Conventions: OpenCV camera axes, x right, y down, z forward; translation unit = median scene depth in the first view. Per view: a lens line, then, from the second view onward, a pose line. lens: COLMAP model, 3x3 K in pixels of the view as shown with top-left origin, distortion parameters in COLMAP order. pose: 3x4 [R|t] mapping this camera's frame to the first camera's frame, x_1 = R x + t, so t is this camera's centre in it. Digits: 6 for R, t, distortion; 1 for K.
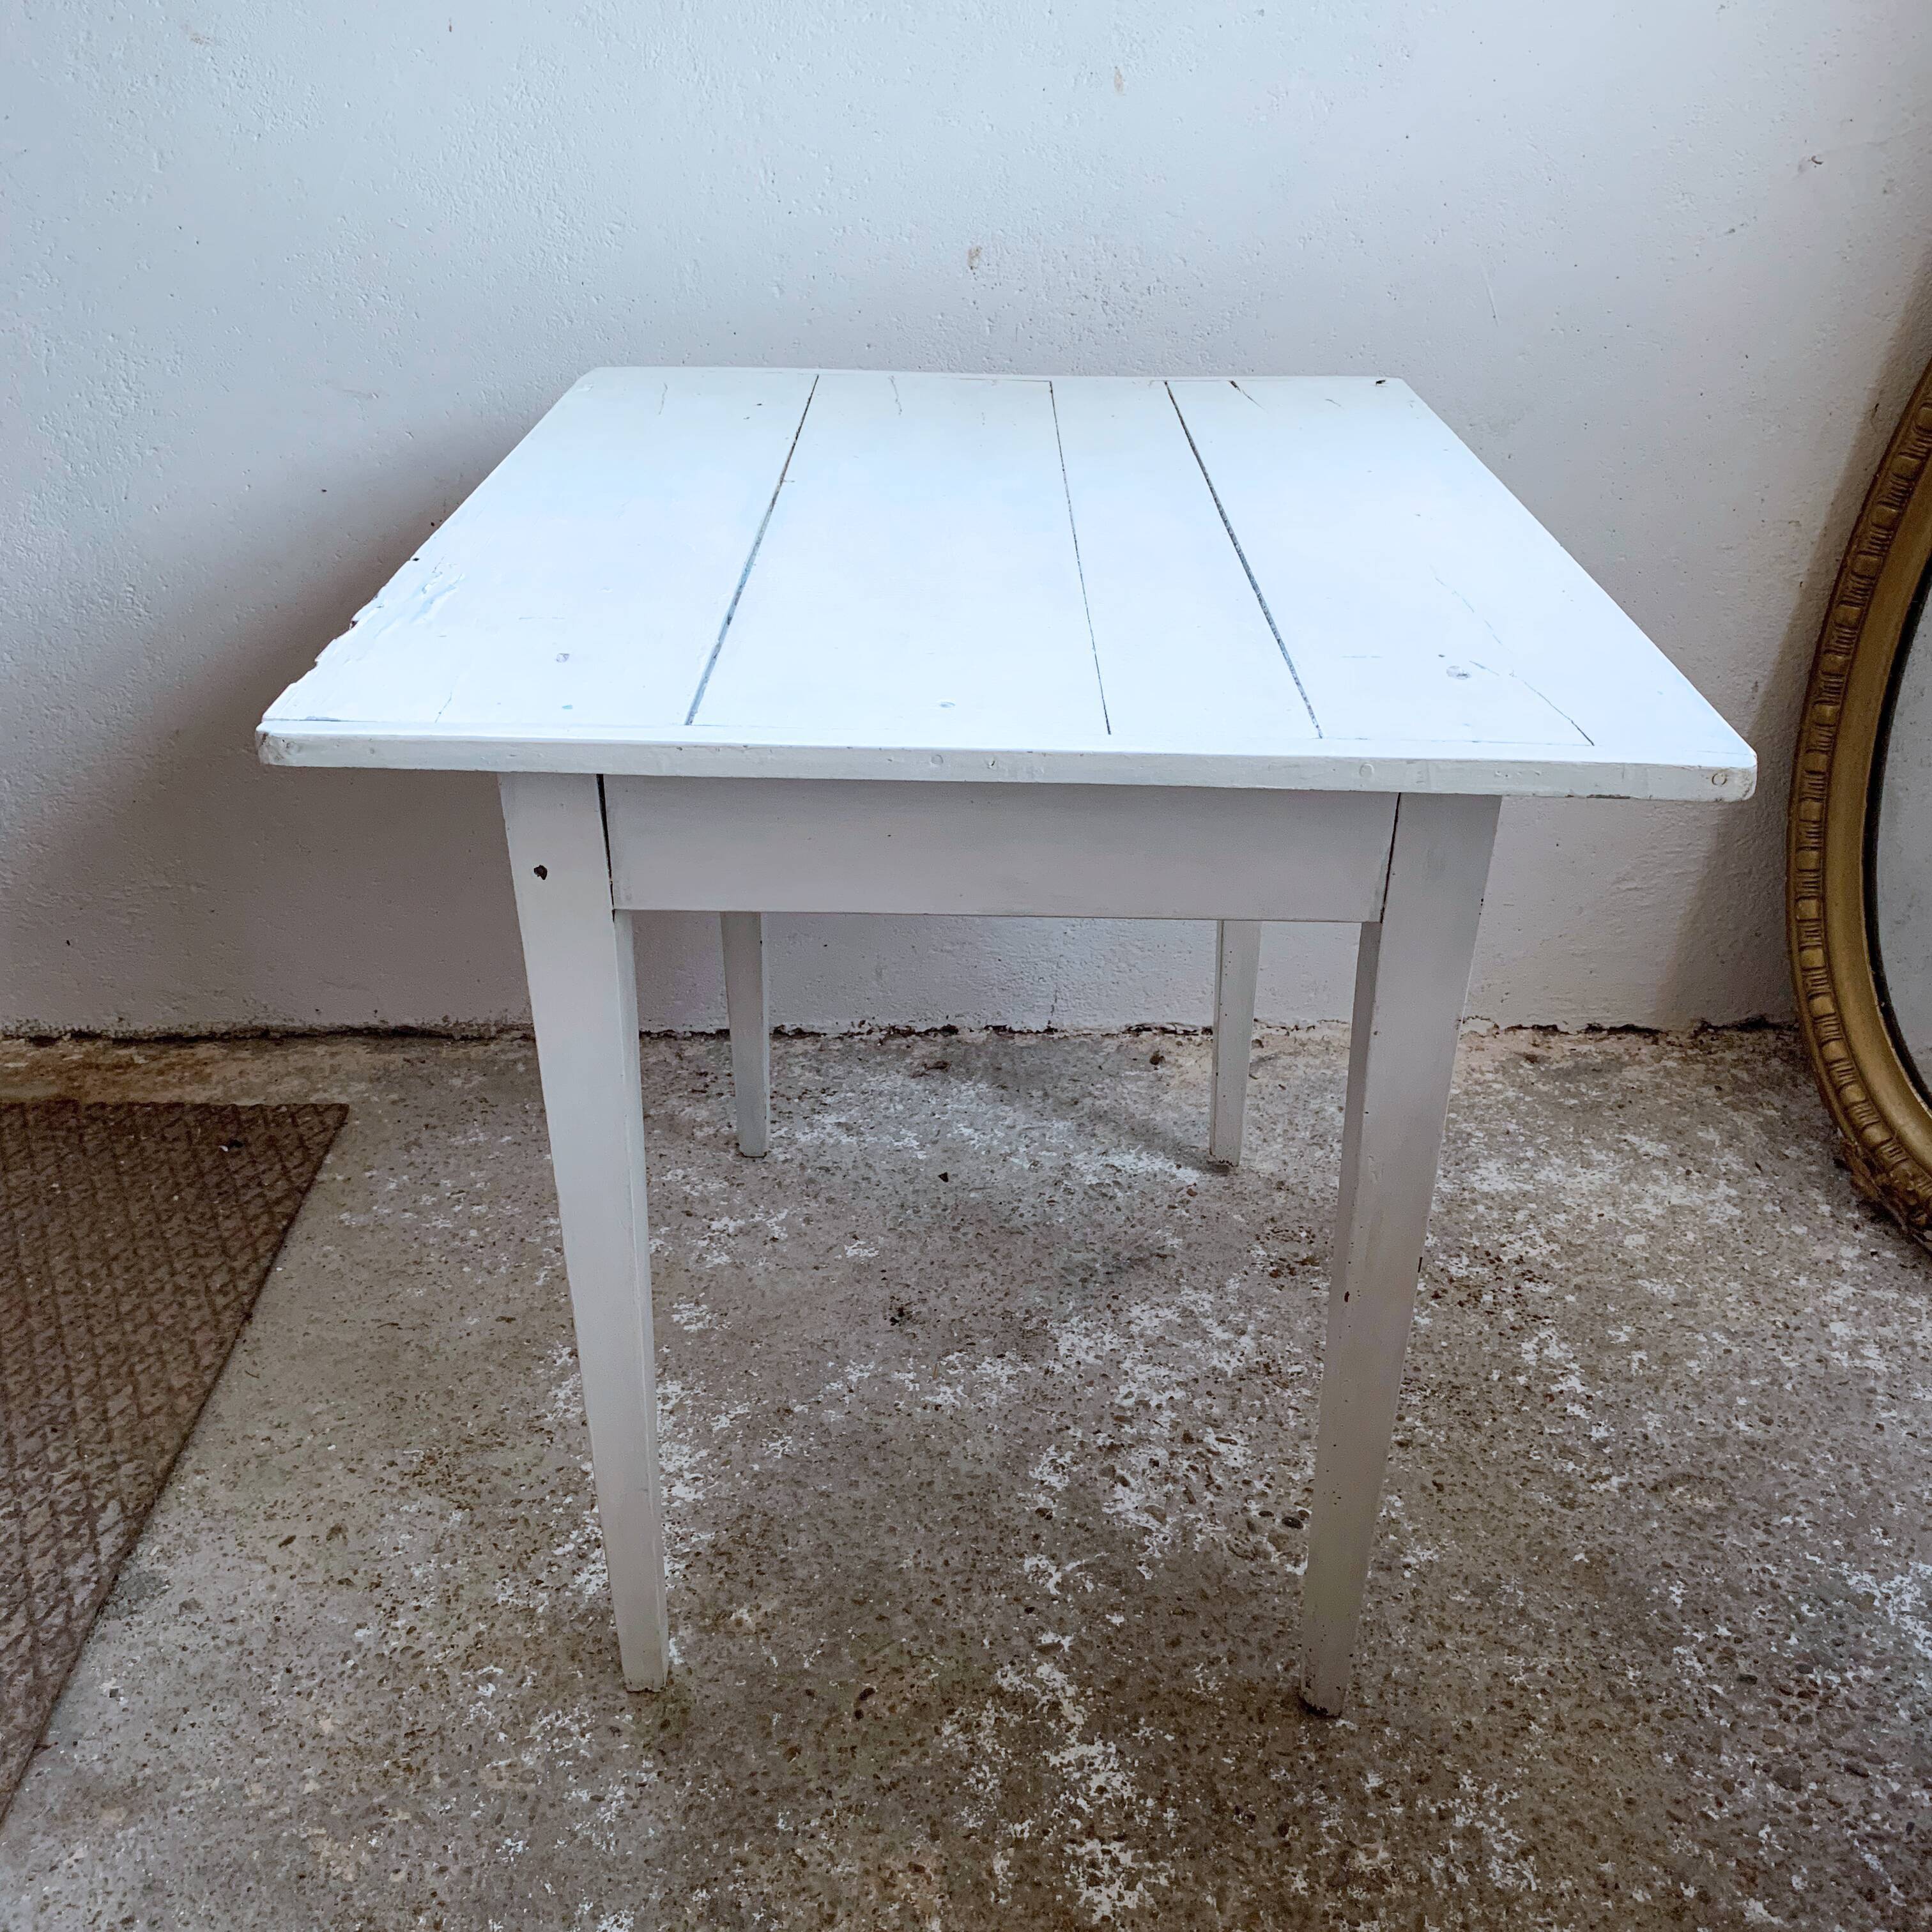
lens RADIAL K [[1951.3, 0, 963.8], [0, 1951.3, 882.3], [0, 0, 1]] dist [0.038083, -0.077502]
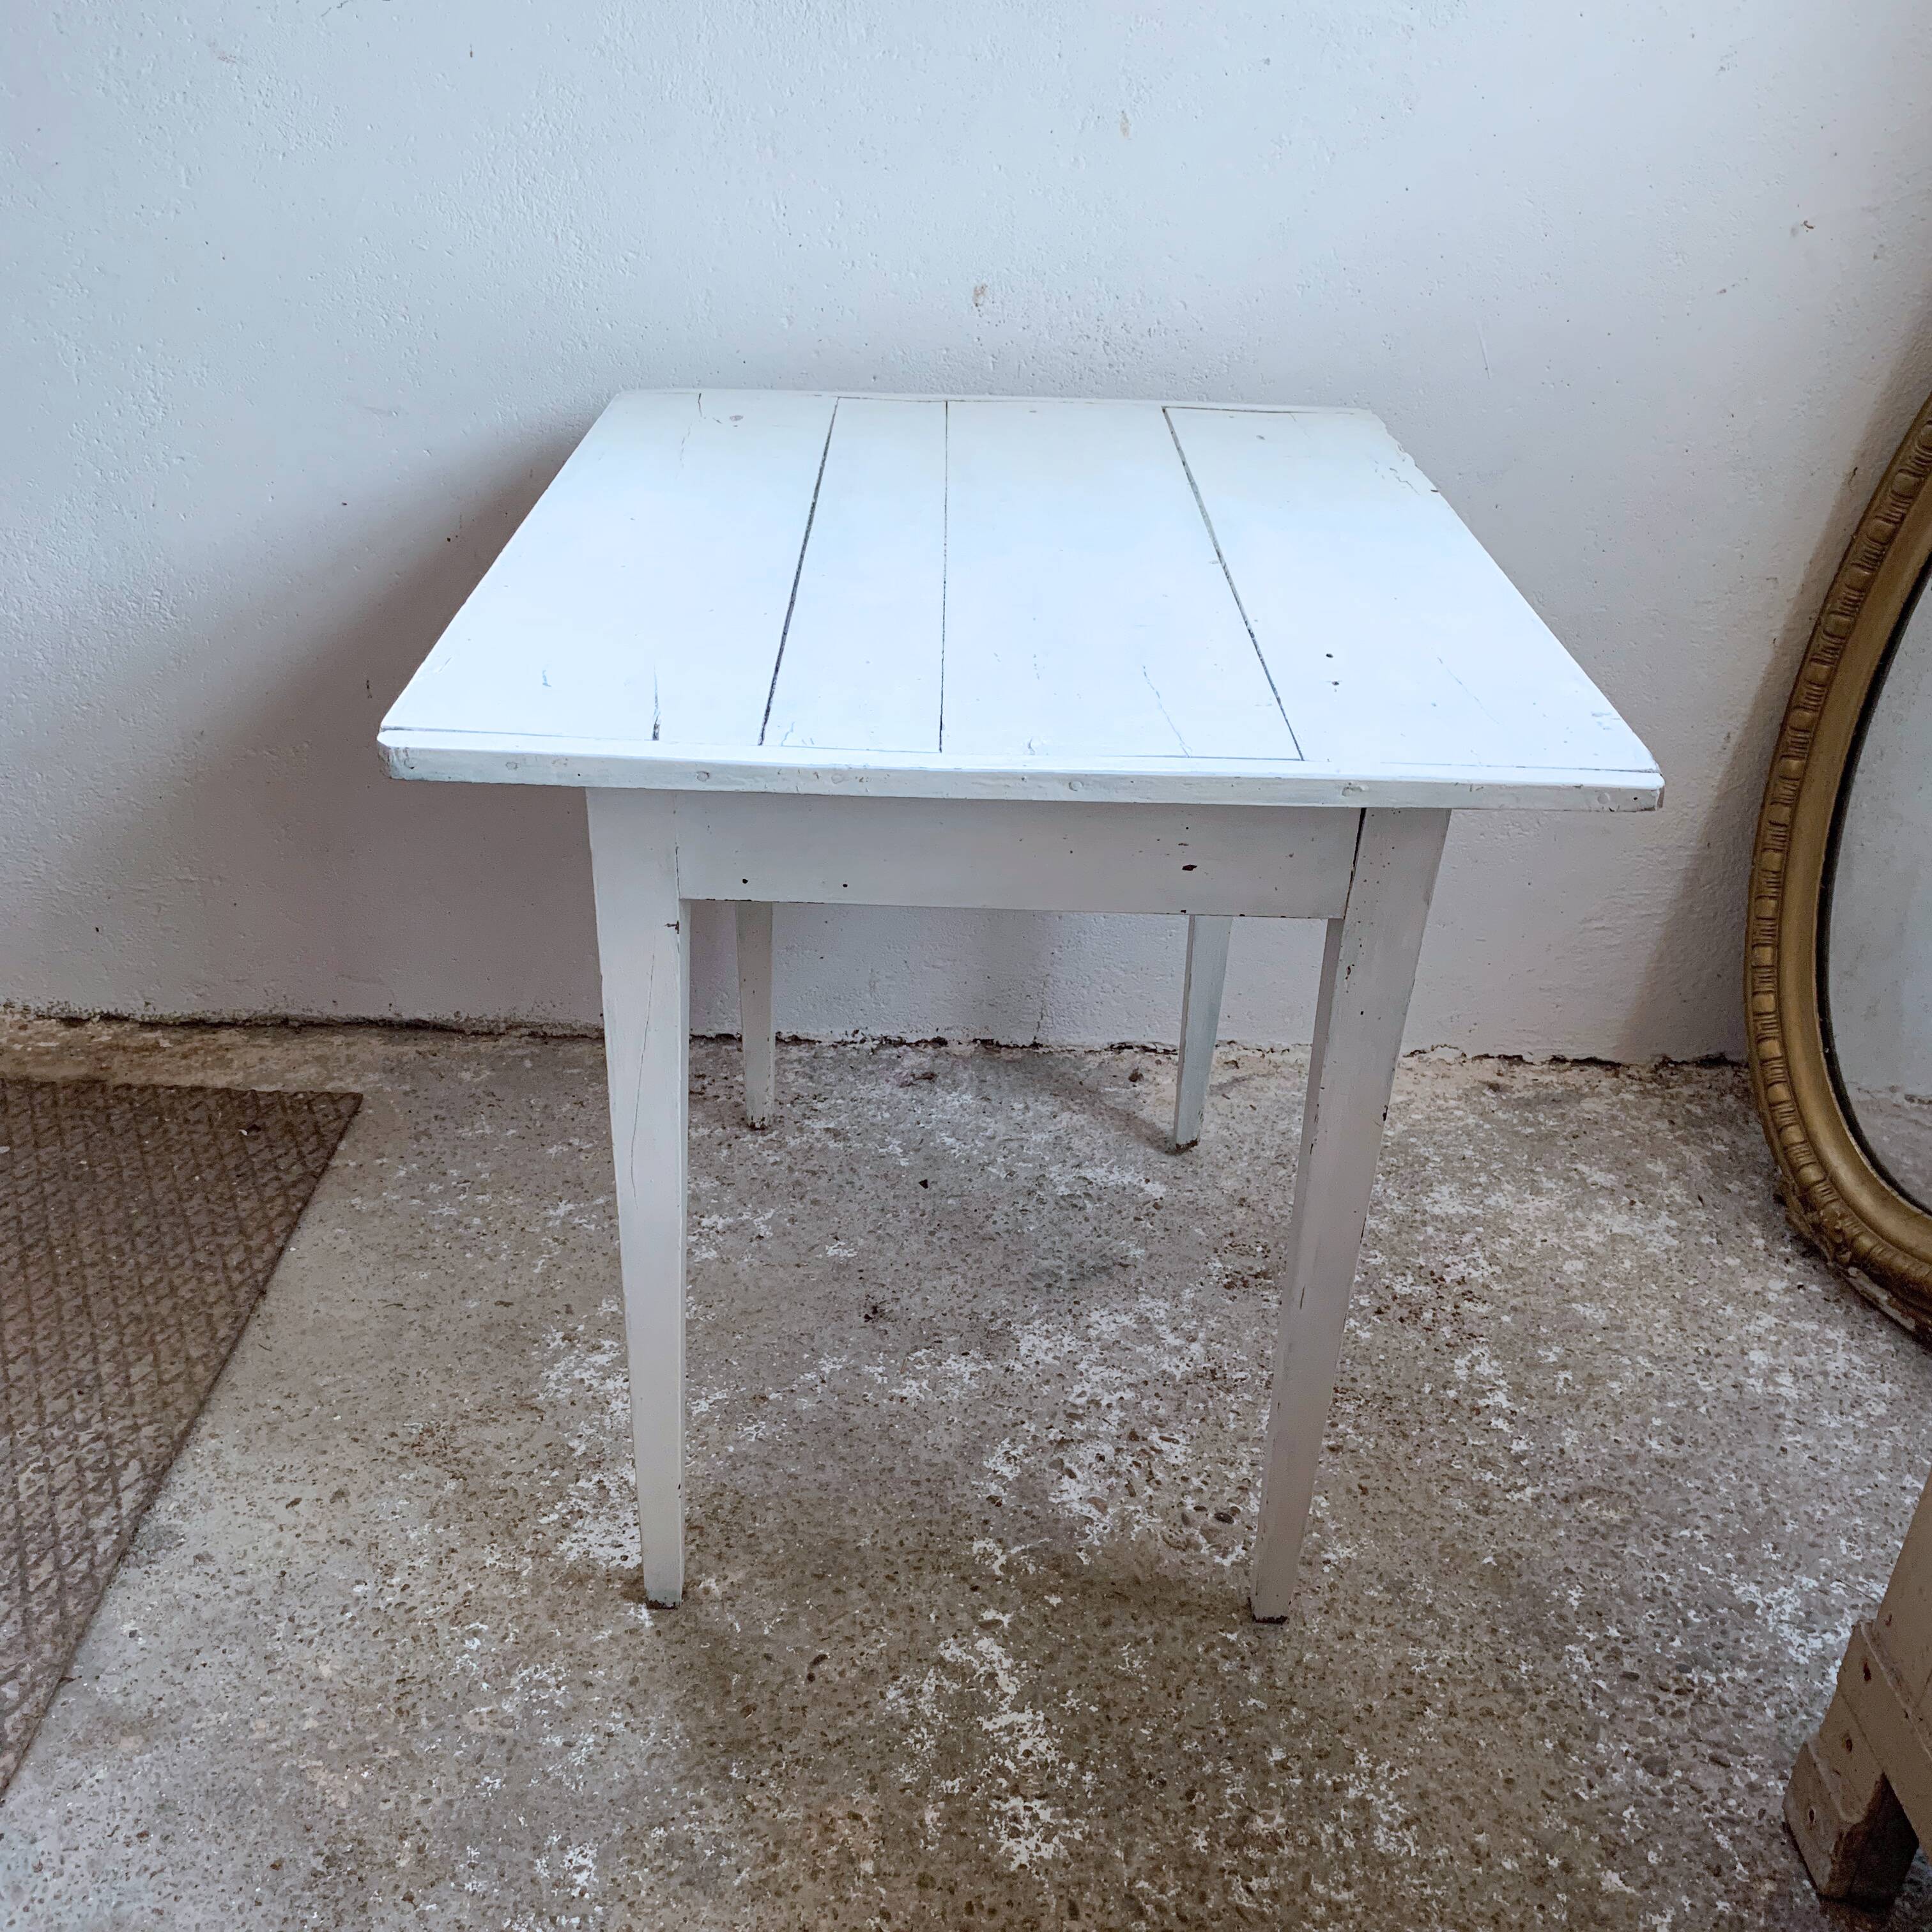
lens RADIAL K [[1936.4, 0, 978.8], [0, 1936.4, 998.7], [0, 0, 1]] dist [0.125872, -0.338388]
pose [[0.999394, 0.033881, -0.007989, 0.029491], [-0.033259, 0.997120, 0.068154, -0.025445], [0.010275, -0.067847, 0.997643, -0.051896]]
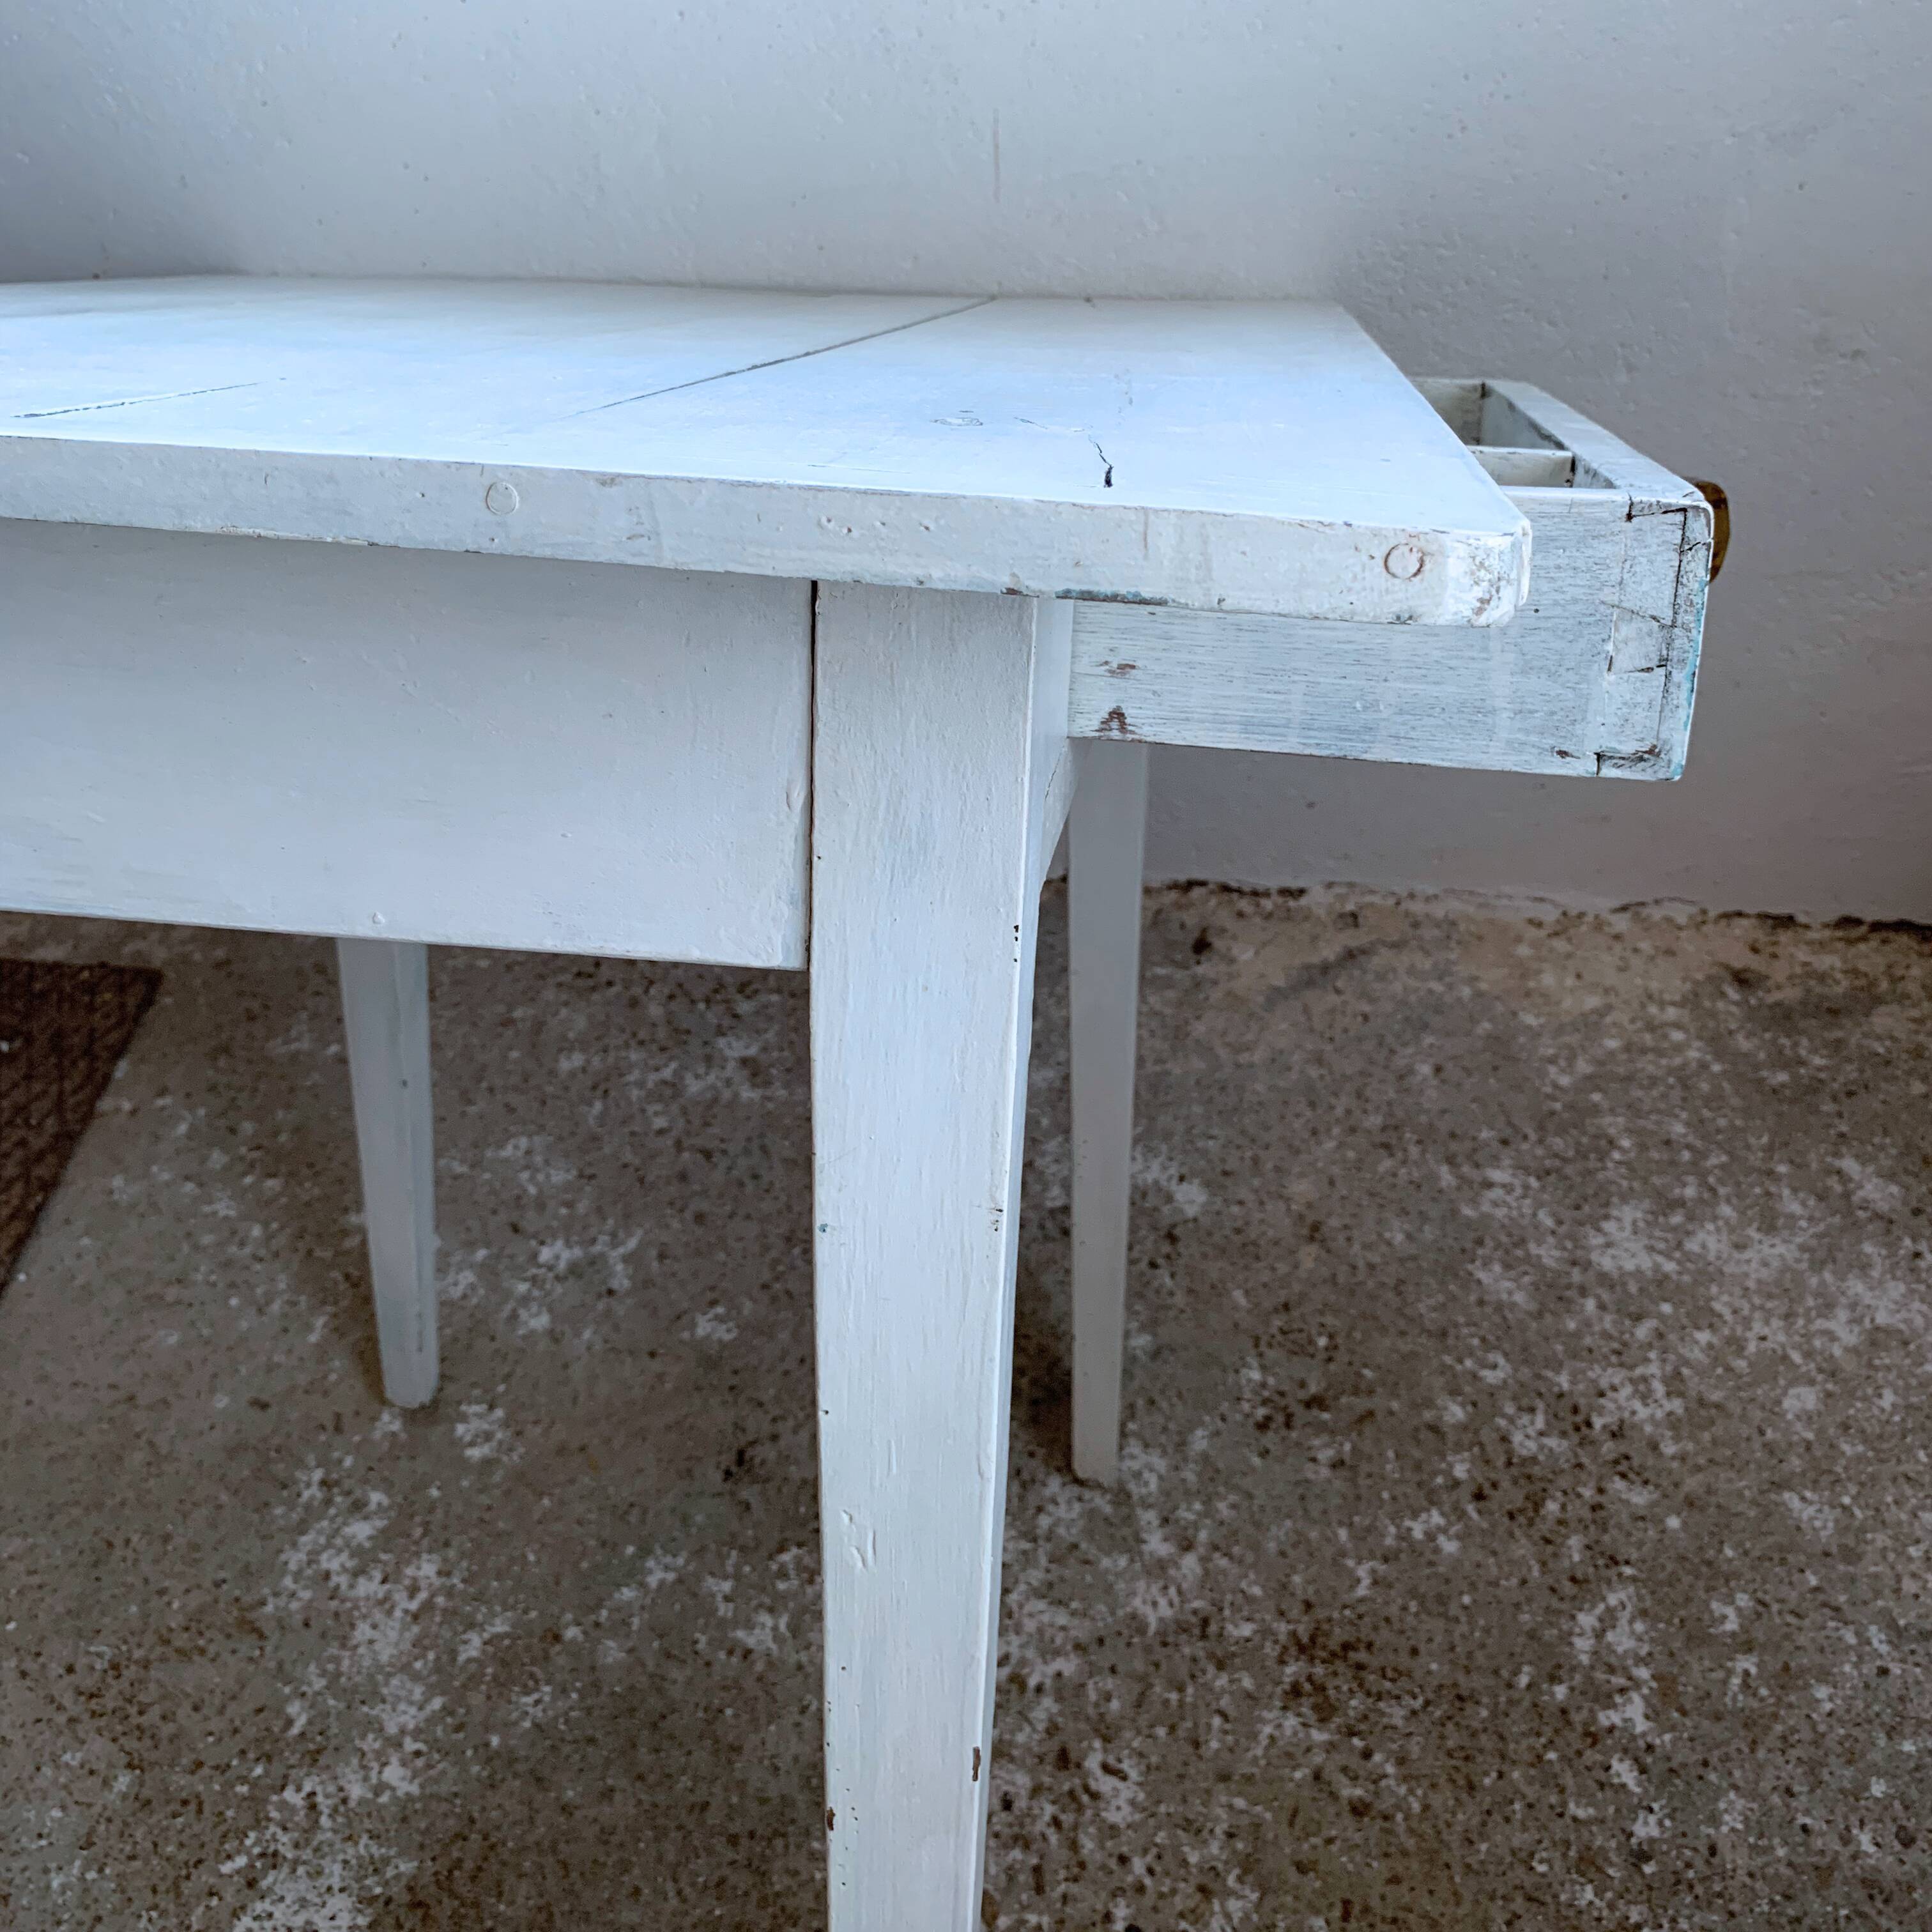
lens RADIAL K [[1837.3, 0, 975.3], [0, 1837.3, 904.6], [0, 0, 1]] dist [-0.027700, 0.042270]
pose [[0.984399, 0.074911, -0.159207, 0.165449], [0.004360, 0.894179, 0.447689, -0.309436], [0.175896, -0.441399, 0.879902, 0.522009]]
